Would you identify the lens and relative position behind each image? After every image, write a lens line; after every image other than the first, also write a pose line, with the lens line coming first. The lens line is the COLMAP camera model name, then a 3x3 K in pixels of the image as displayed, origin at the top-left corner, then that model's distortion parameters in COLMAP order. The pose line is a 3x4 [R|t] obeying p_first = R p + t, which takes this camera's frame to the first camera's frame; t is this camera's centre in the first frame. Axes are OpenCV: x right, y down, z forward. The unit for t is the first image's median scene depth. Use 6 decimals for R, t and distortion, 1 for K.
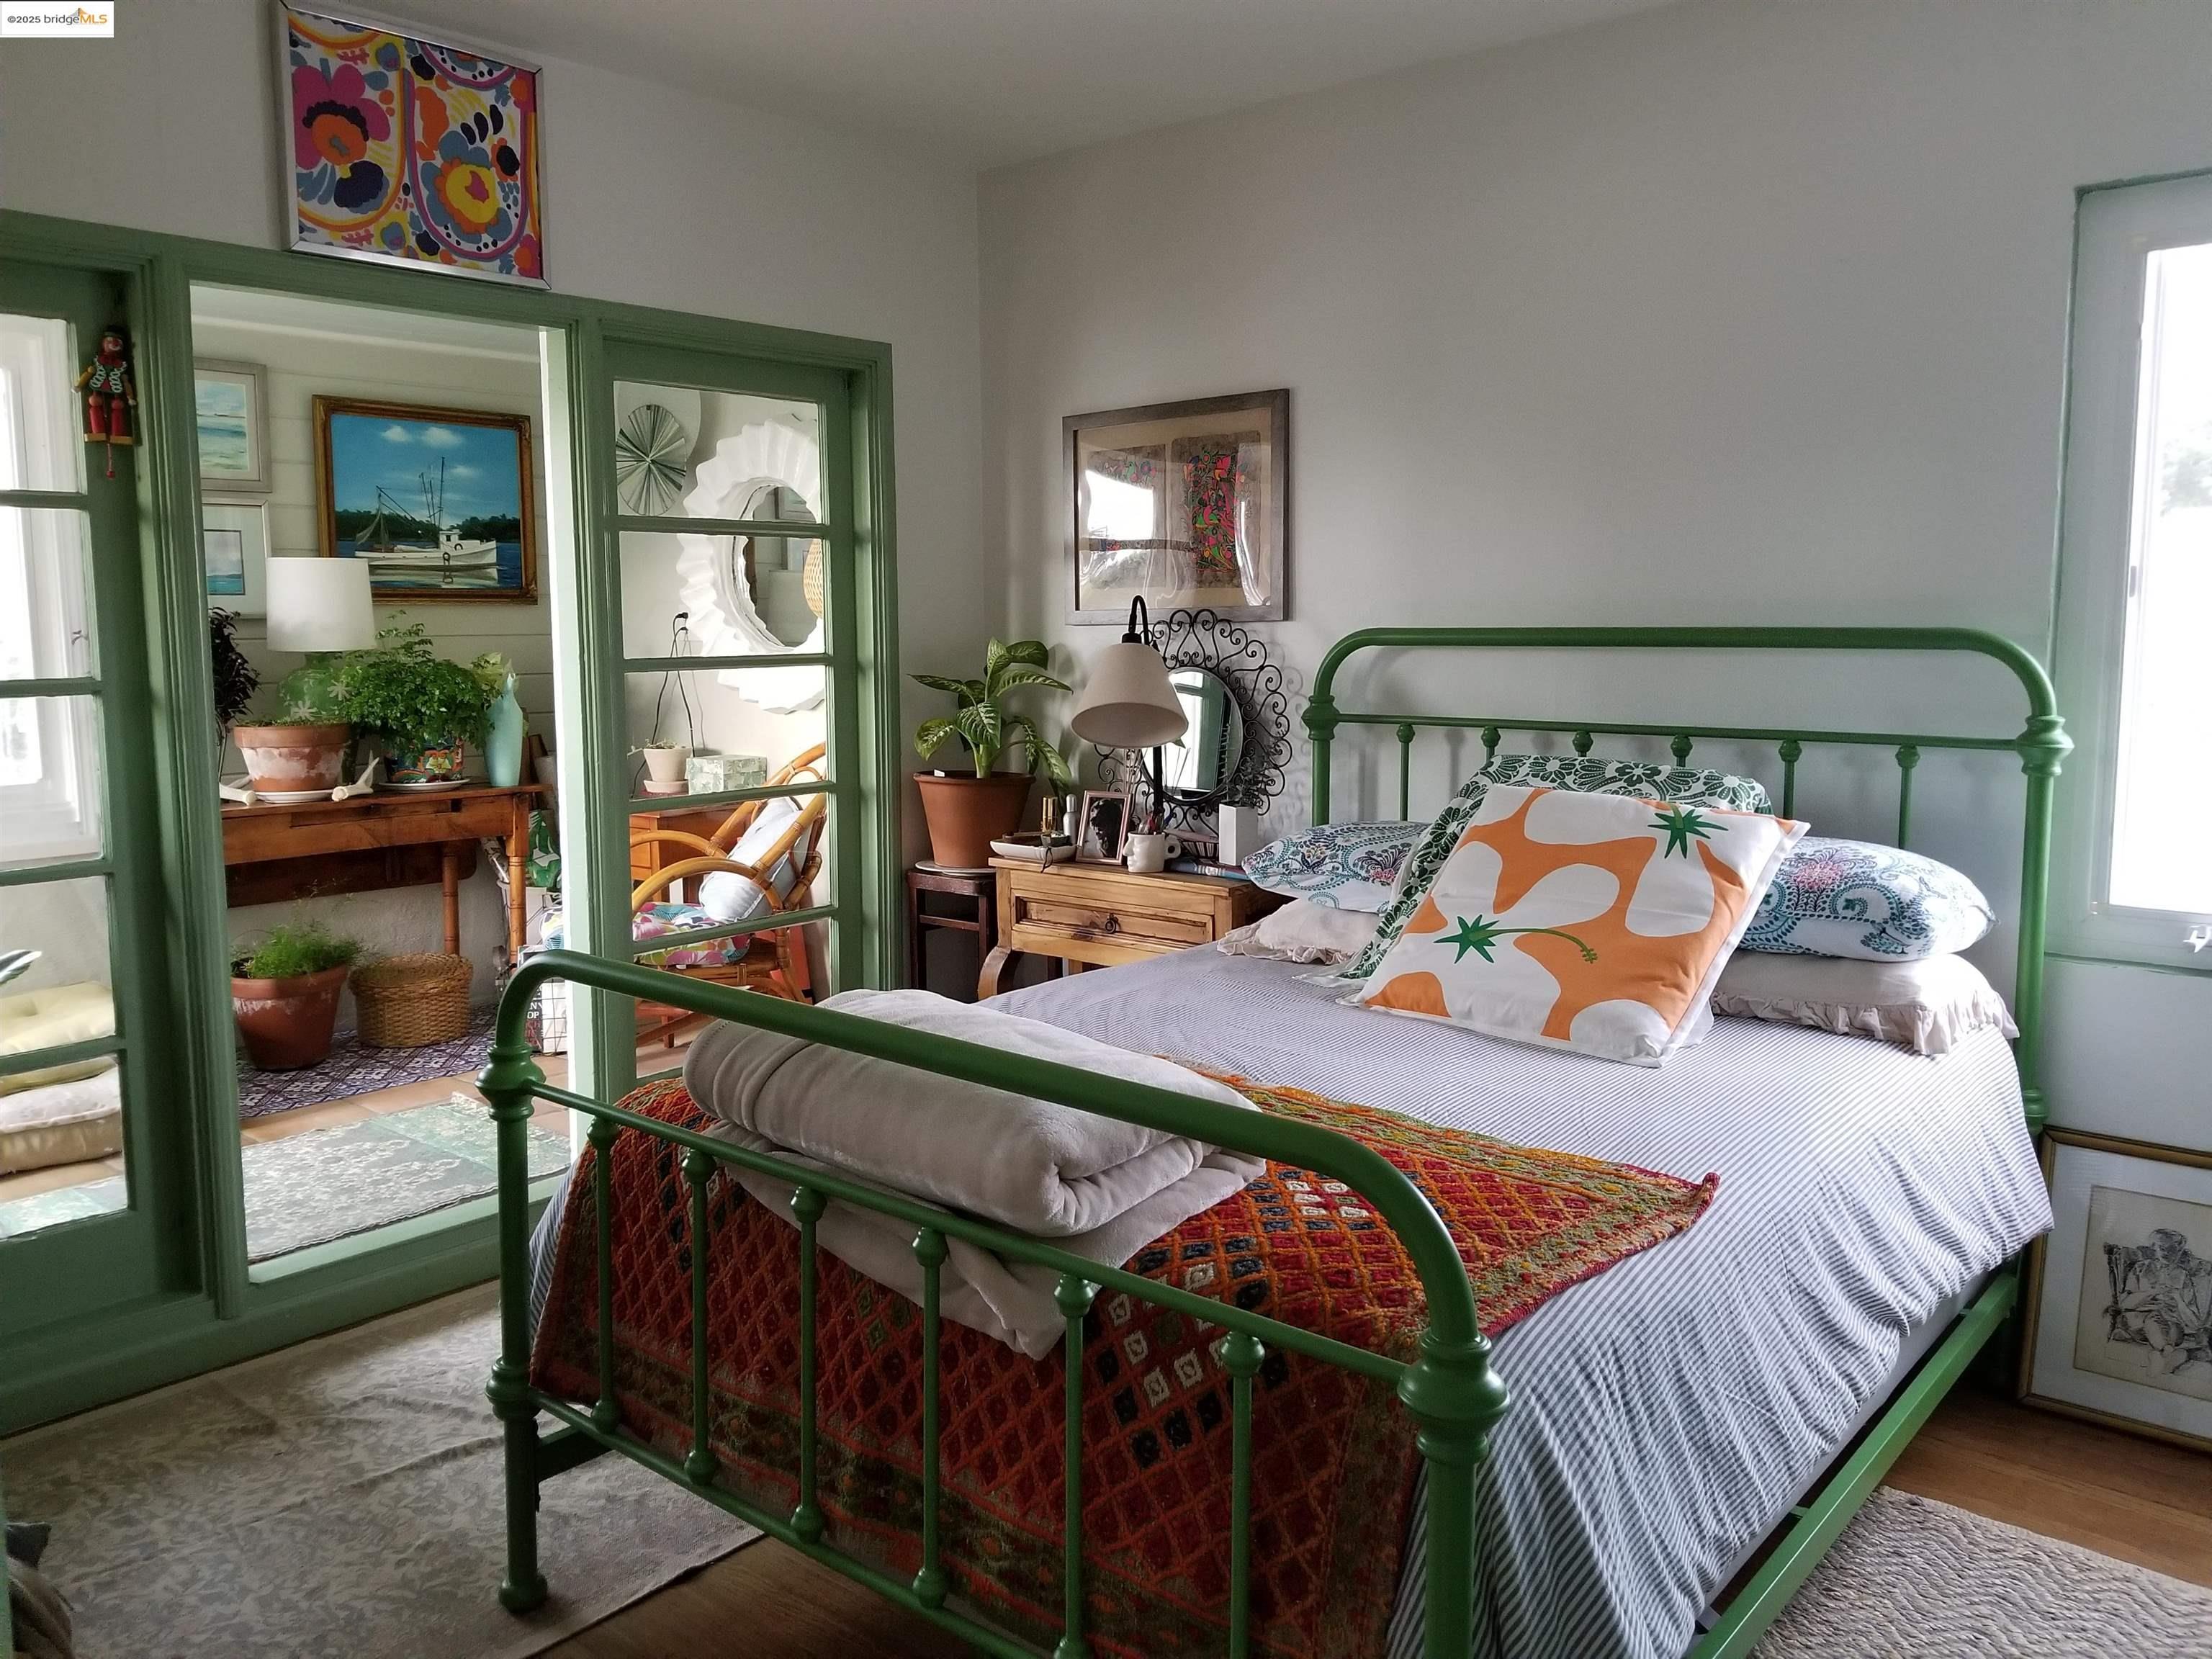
lens RADIAL K [[1712.5, 0, 1106.4], [0, 1712.5, 831.1], [0, 0, 1]] dist [0.027589, -0.007653]
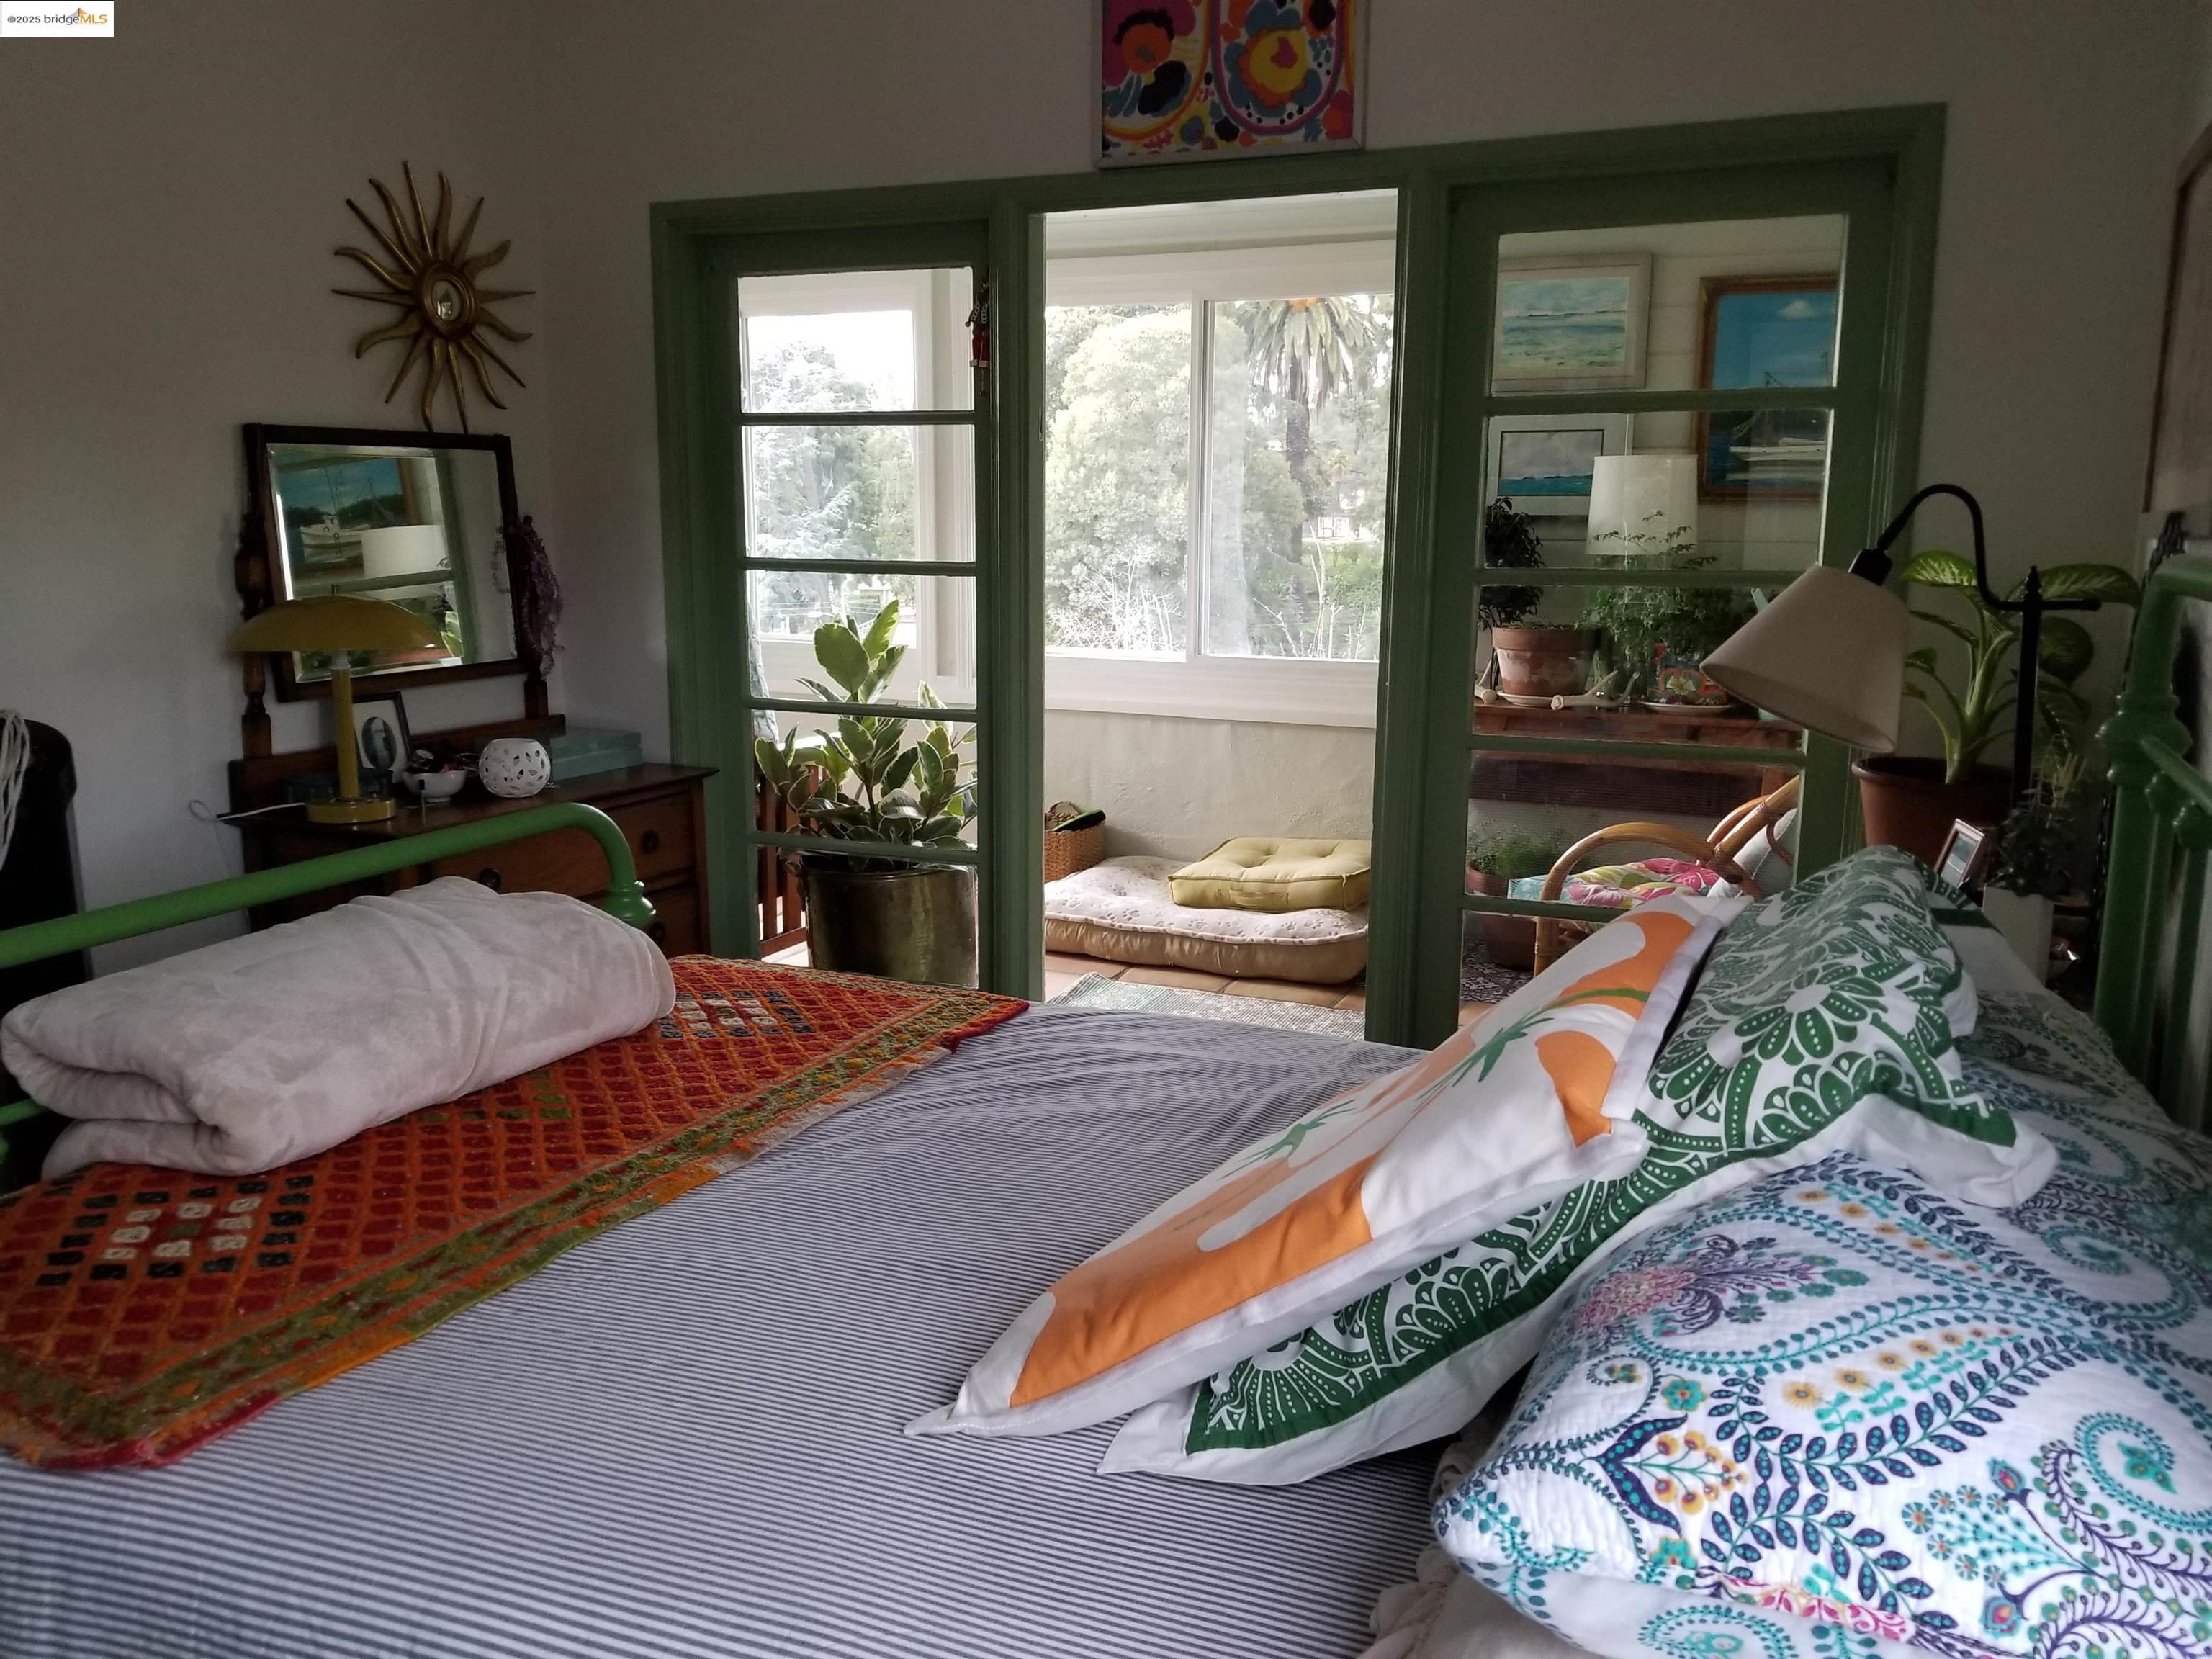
lens RADIAL K [[1712.5, 0, 1107.0], [0, 1712.5, 819.1], [0, 0, 1]] dist [0.027589, -0.007653]
pose [[0.294049, 0.179034, -0.938873, 0.551663], [-0.133152, 0.980394, 0.145249, -0.088299], [0.946470, 0.082302, 0.312123, 0.644977]]
